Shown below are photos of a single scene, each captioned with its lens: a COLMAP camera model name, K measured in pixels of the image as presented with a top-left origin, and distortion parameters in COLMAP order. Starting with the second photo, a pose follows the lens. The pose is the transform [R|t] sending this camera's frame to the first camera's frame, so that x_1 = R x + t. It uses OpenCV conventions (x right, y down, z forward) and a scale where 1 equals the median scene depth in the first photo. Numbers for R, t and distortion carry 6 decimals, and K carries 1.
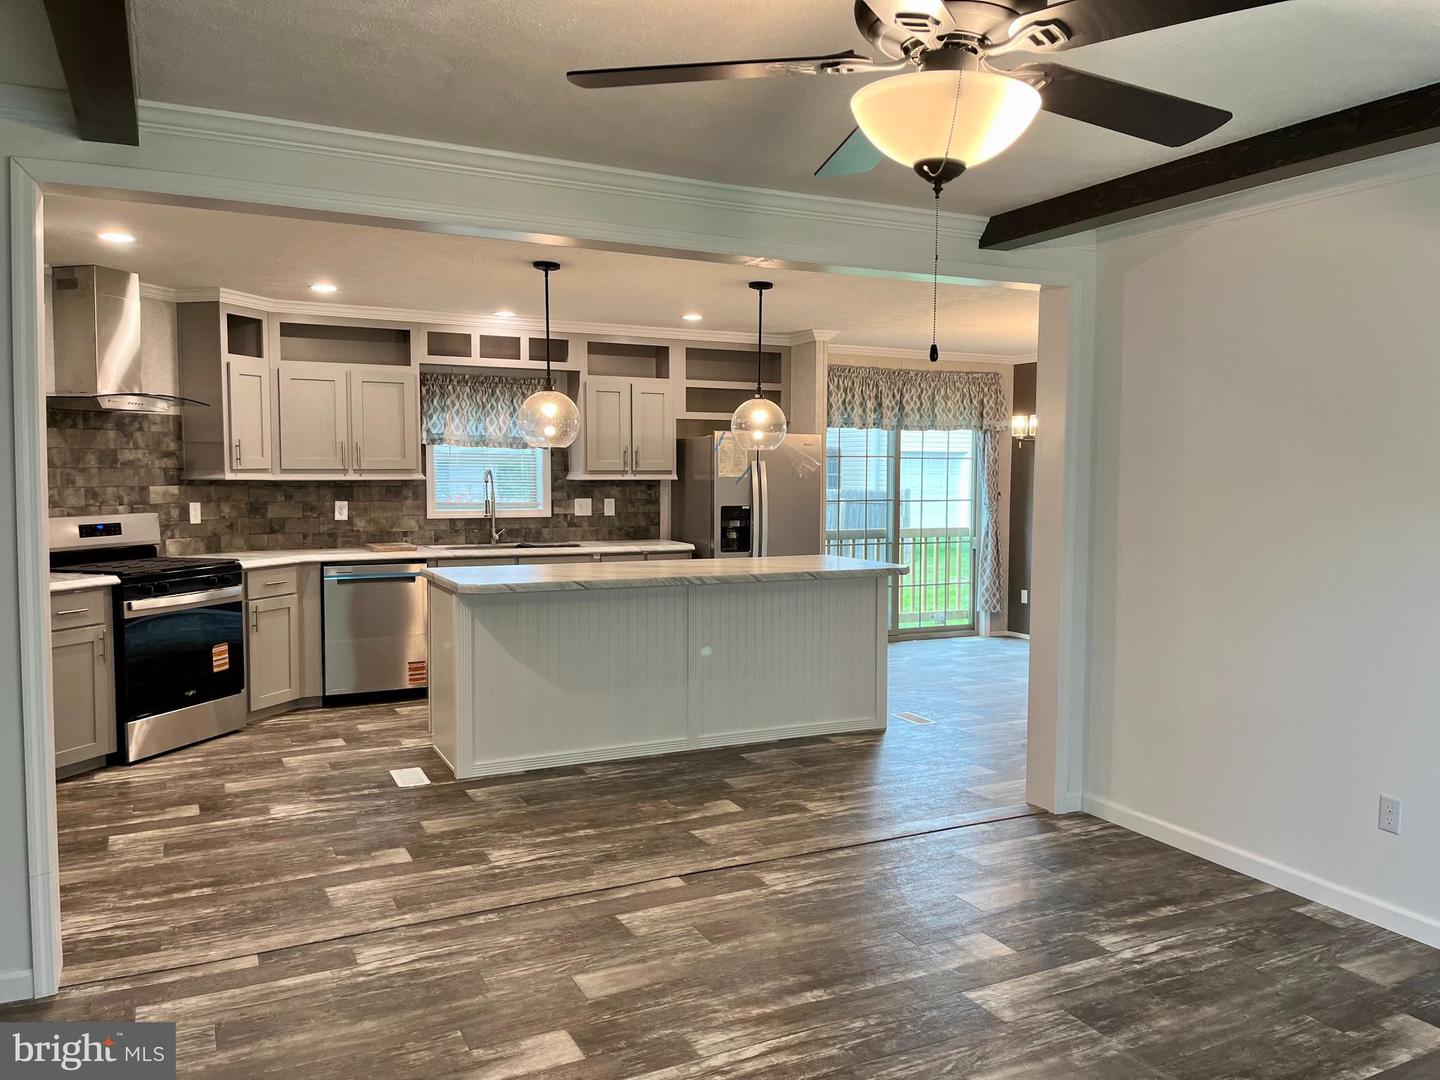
lens RADIAL K [[1088.2, 0, 728.5], [0, 1088.2, 534.6], [0, 0, 1]] dist [0.067359, -0.087077]
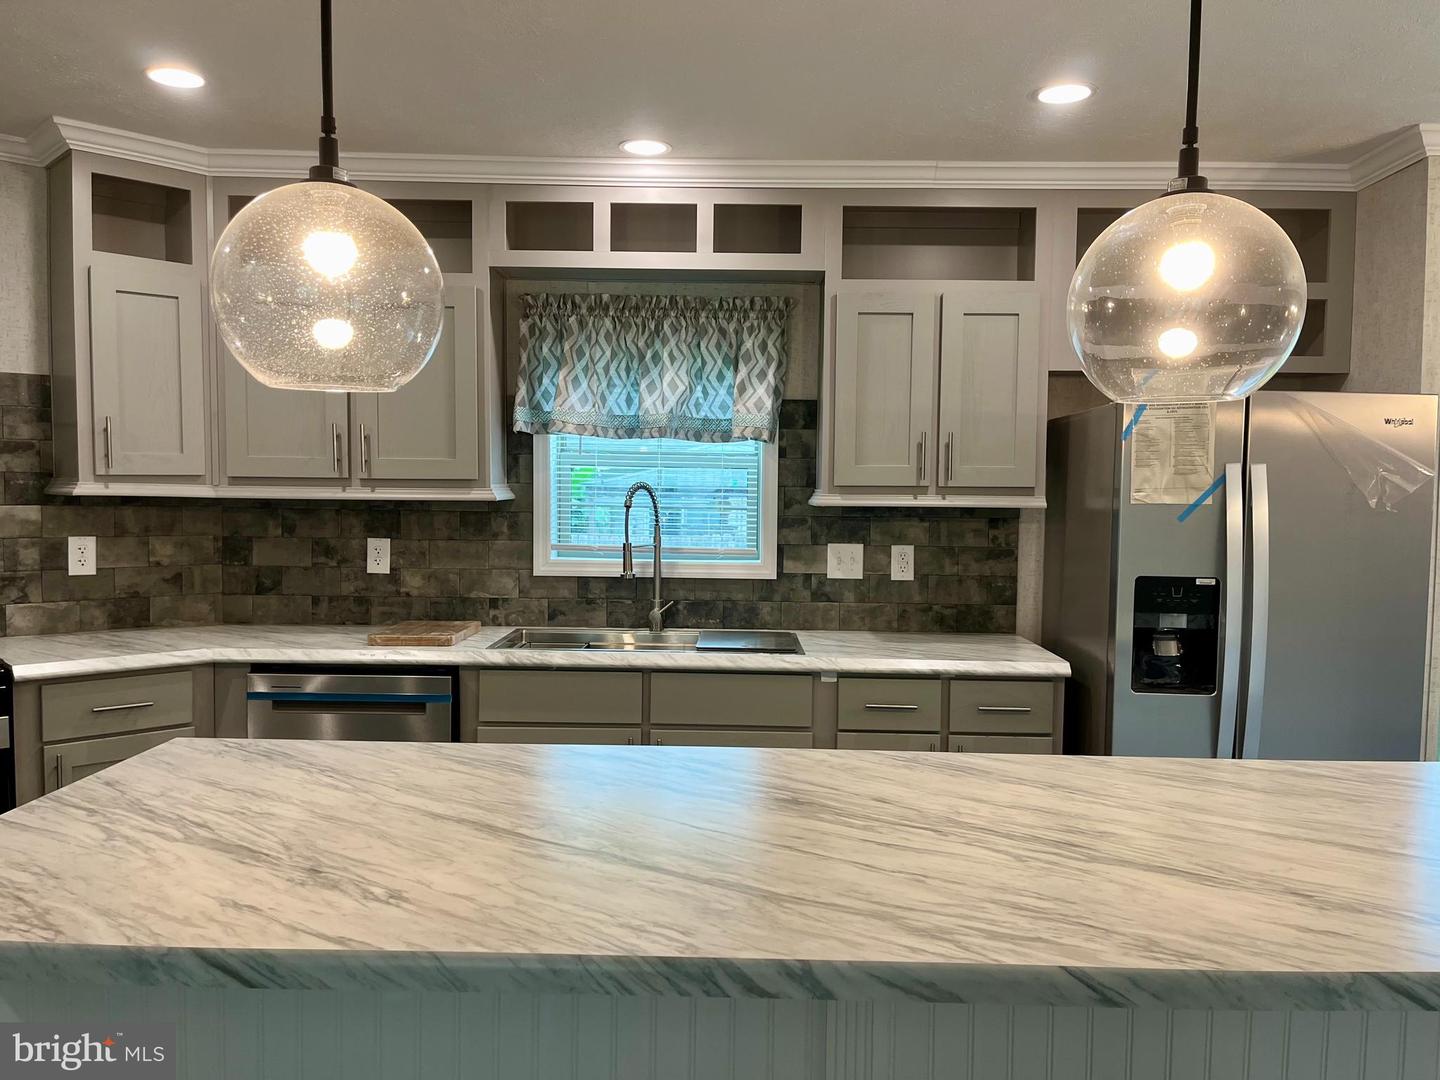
lens RADIAL K [[1088.2, 0, 726.3], [0, 1088.2, 545.2], [0, 0, 1]] dist [0.067359, -0.087077]
pose [[0.893465, 0.032682, -0.447942, 0.045717], [-0.037167, 0.999308, -0.001224, -0.036860], [0.447592, 0.017742, 0.894062, 0.668568]]
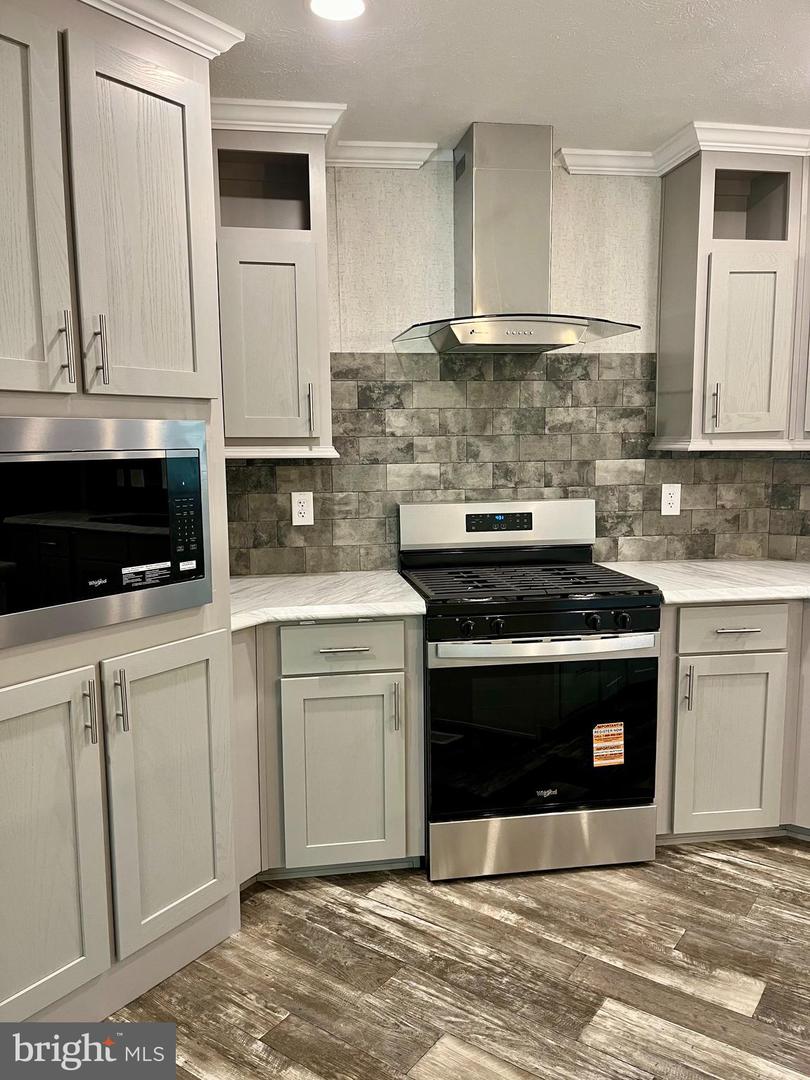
lens RADIAL K [[816.2, 0, 402.8], [0, 816.2, 550.5], [0, 0, 1]] dist [0.067359, -0.087077]
pose [[0.458156, 0.113391, -0.881610, -0.113526], [-0.041300, 0.993474, 0.106316, -0.036115], [0.887912, -0.012299, 0.459849, 0.633914]]
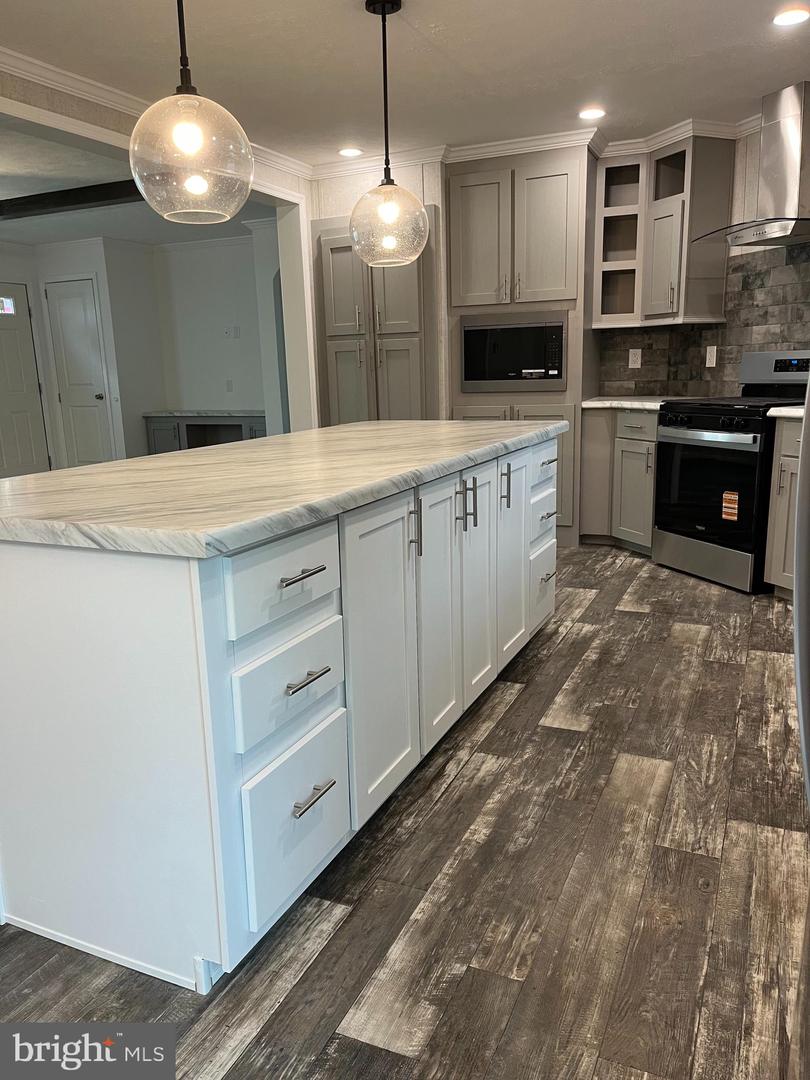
lens RADIAL K [[816.2, 0, 398.7], [0, 816.2, 550.5], [0, 0, 1]] dist [0.067359, -0.087077]
pose [[-0.777960, 0.155017, -0.608891, 0.184468], [-0.012912, 0.964938, 0.262160, -0.031055], [0.628181, 0.211812, -0.748681, 1.251969]]
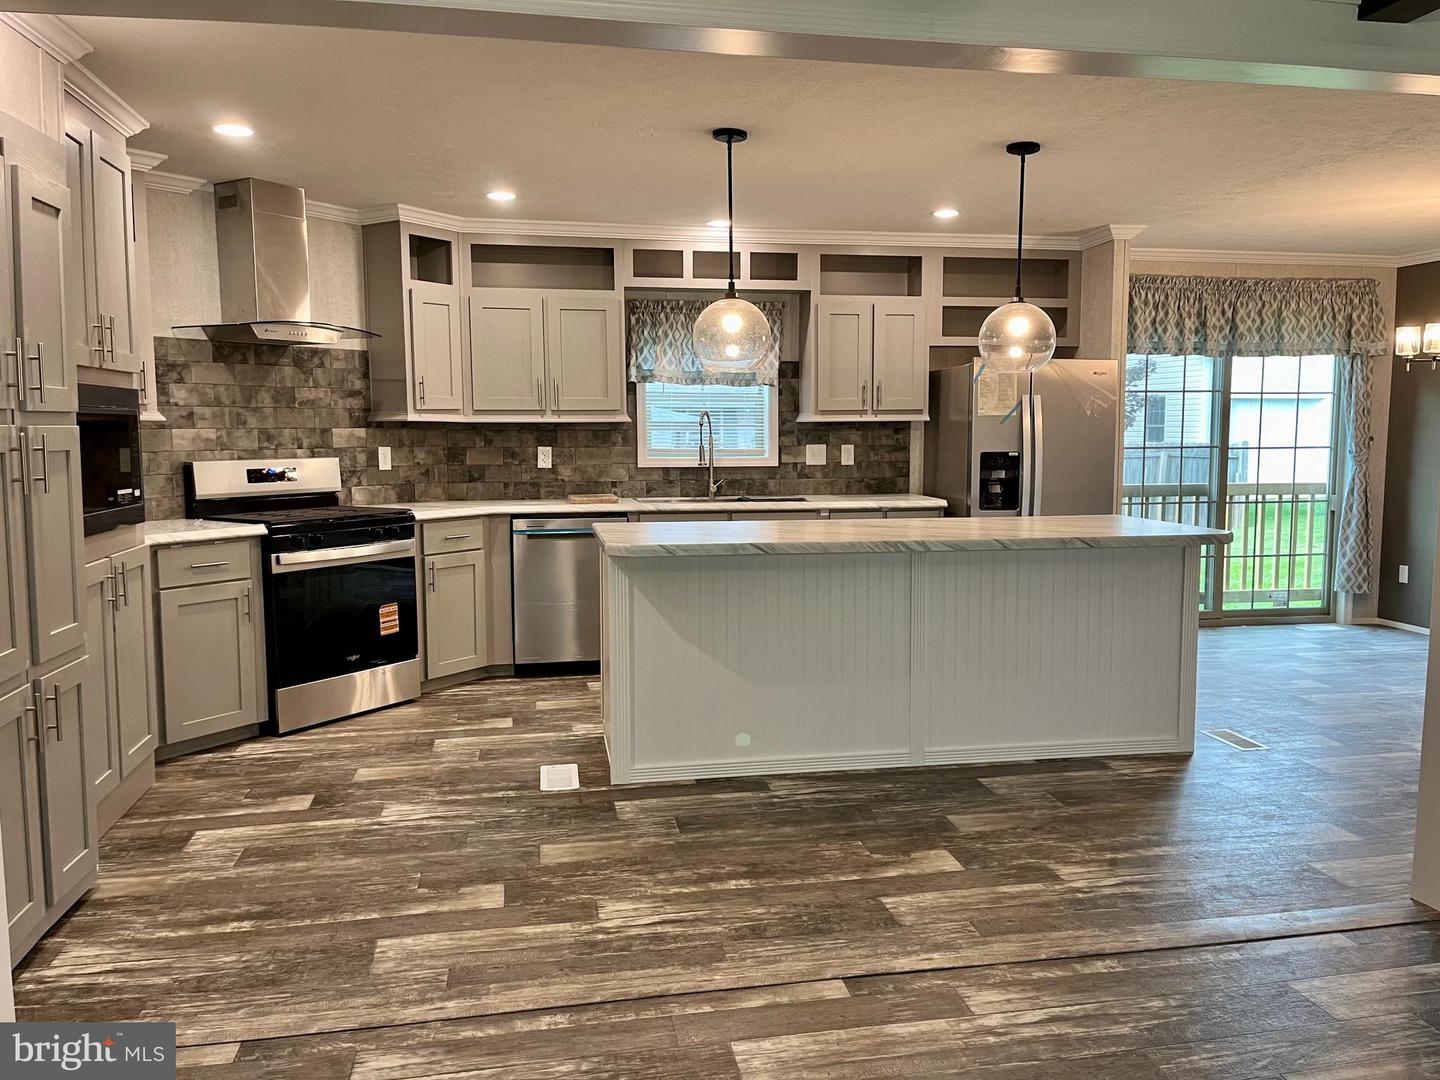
lens RADIAL K [[1088.2, 0, 733.3], [0, 1088.2, 530.6], [0, 0, 1]] dist [0.067359, -0.087077]
pose [[0.962458, 0.019195, -0.270751, 0.042905], [-0.009658, 0.999286, 0.036514, 0.004464], [0.271259, -0.032528, 0.961957, 0.204103]]
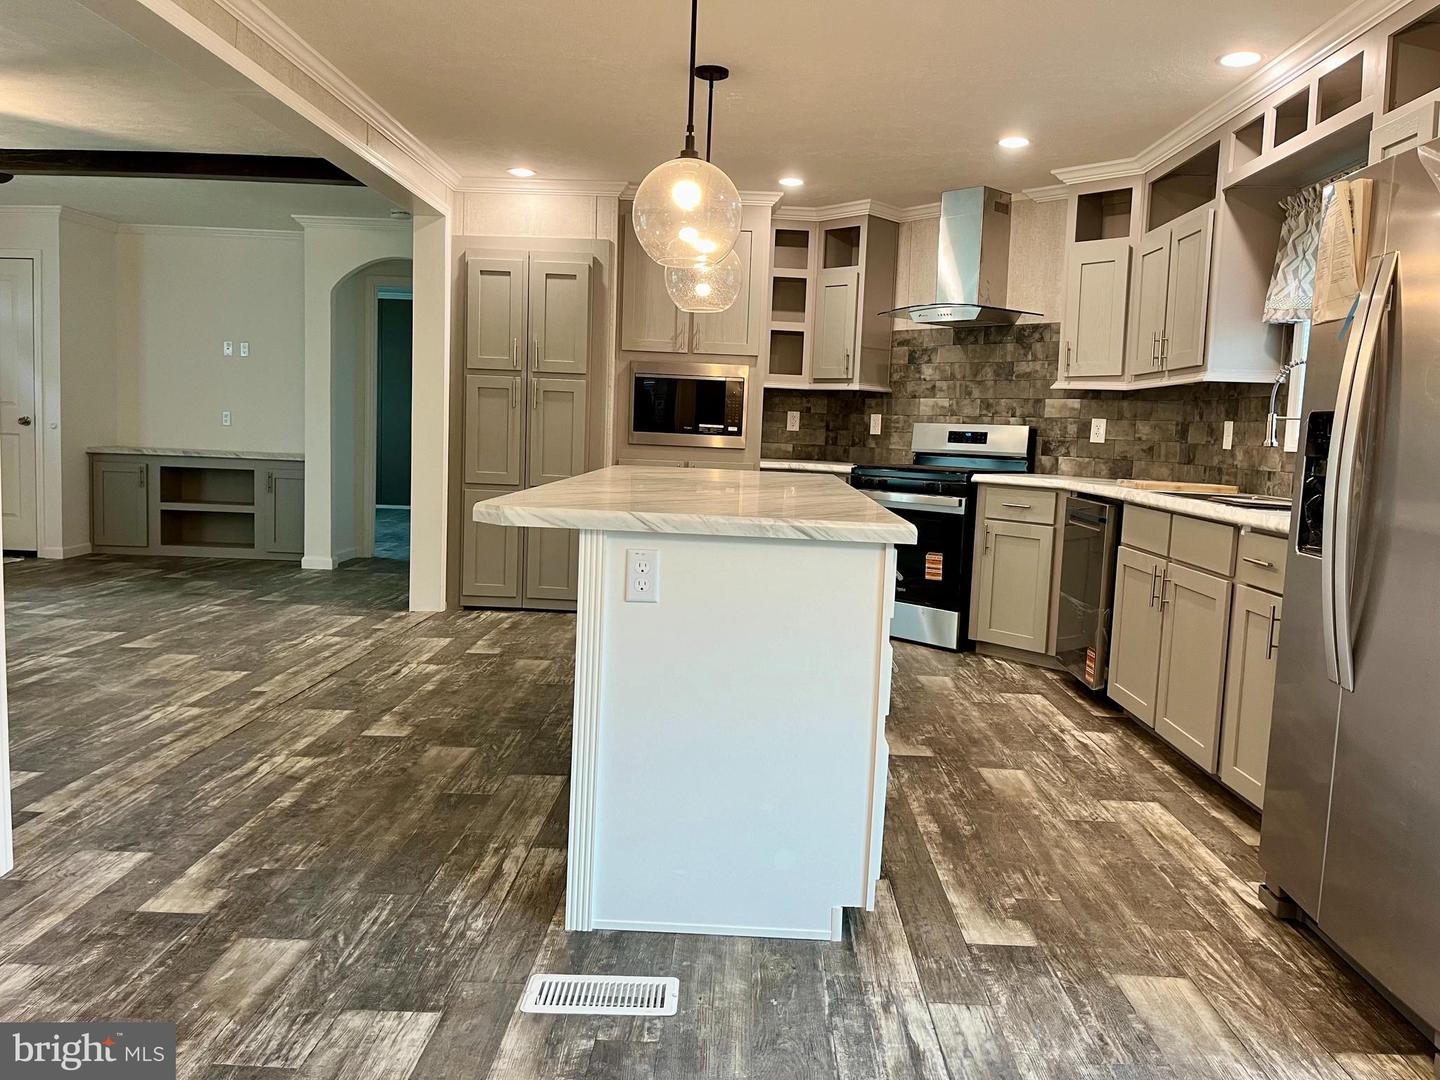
lens RADIAL K [[1088.2, 0, 734.9], [0, 1088.2, 527.6], [0, 0, 1]] dist [0.067359, -0.087077]
pose [[-0.460202, 0.057163, -0.885972, 0.442695], [-0.095950, 0.988878, 0.113642, -0.014890], [0.882614, 0.137307, -0.449599, 1.173912]]
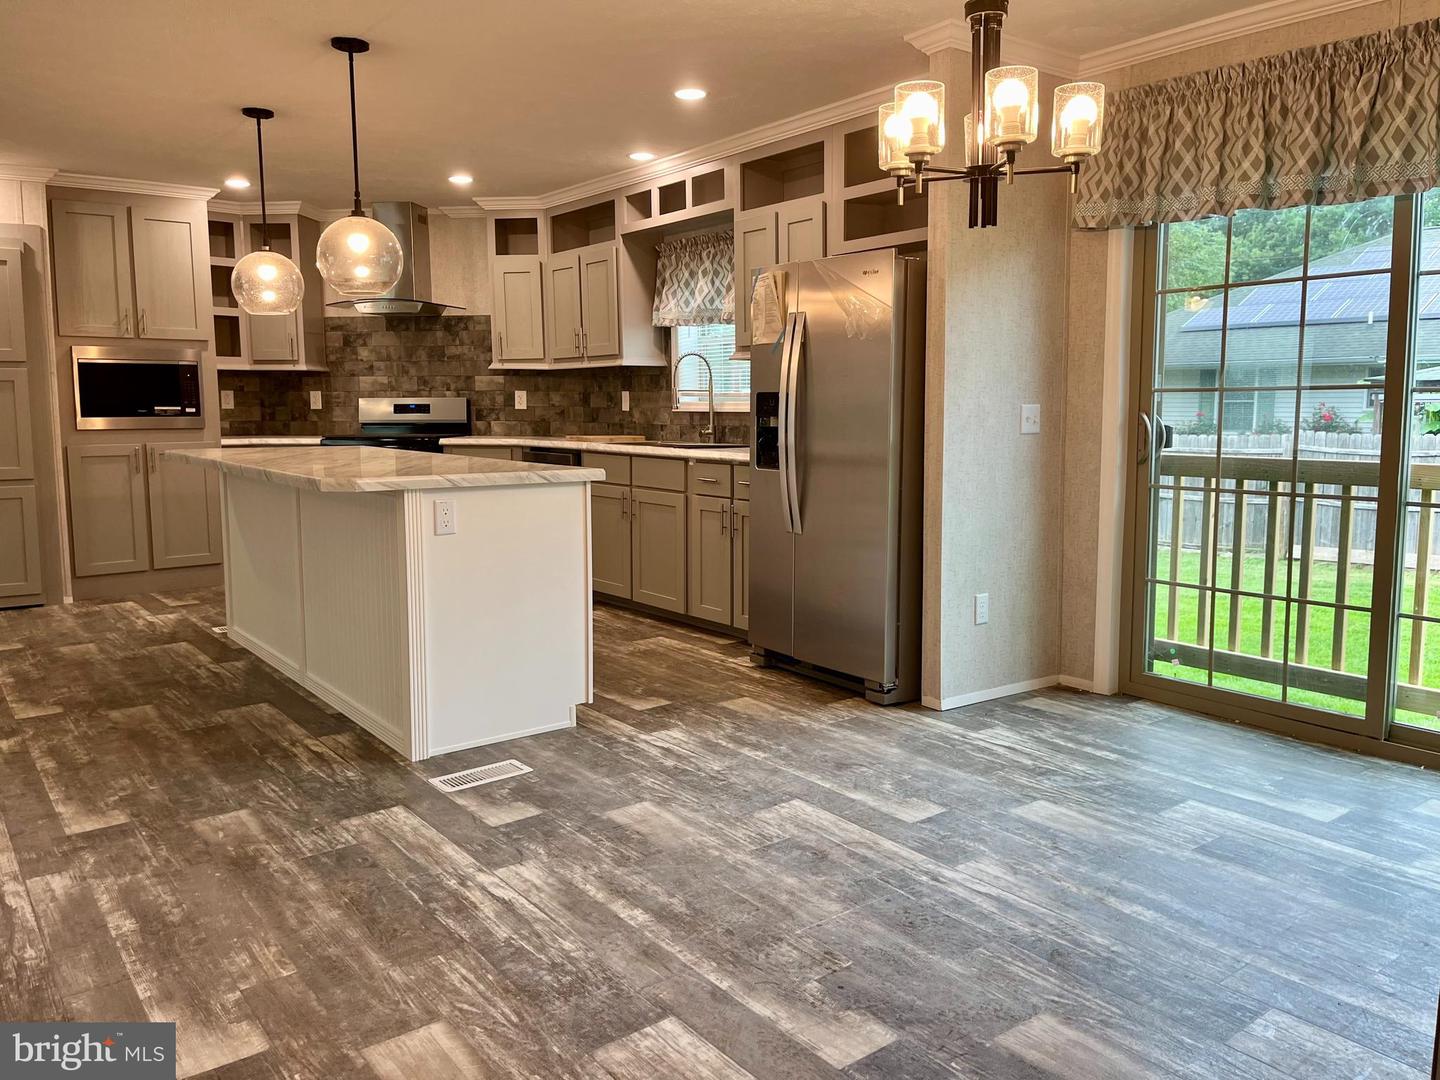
lens RADIAL K [[1088.2, 0, 732.2], [0, 1088.2, 531.4], [0, 0, 1]] dist [0.067359, -0.087077]
pose [[0.195230, 0.110992, -0.974457, 0.707711], [-0.054965, 0.993252, 0.102121, -0.011961], [0.979216, 0.033624, 0.200013, 1.014394]]
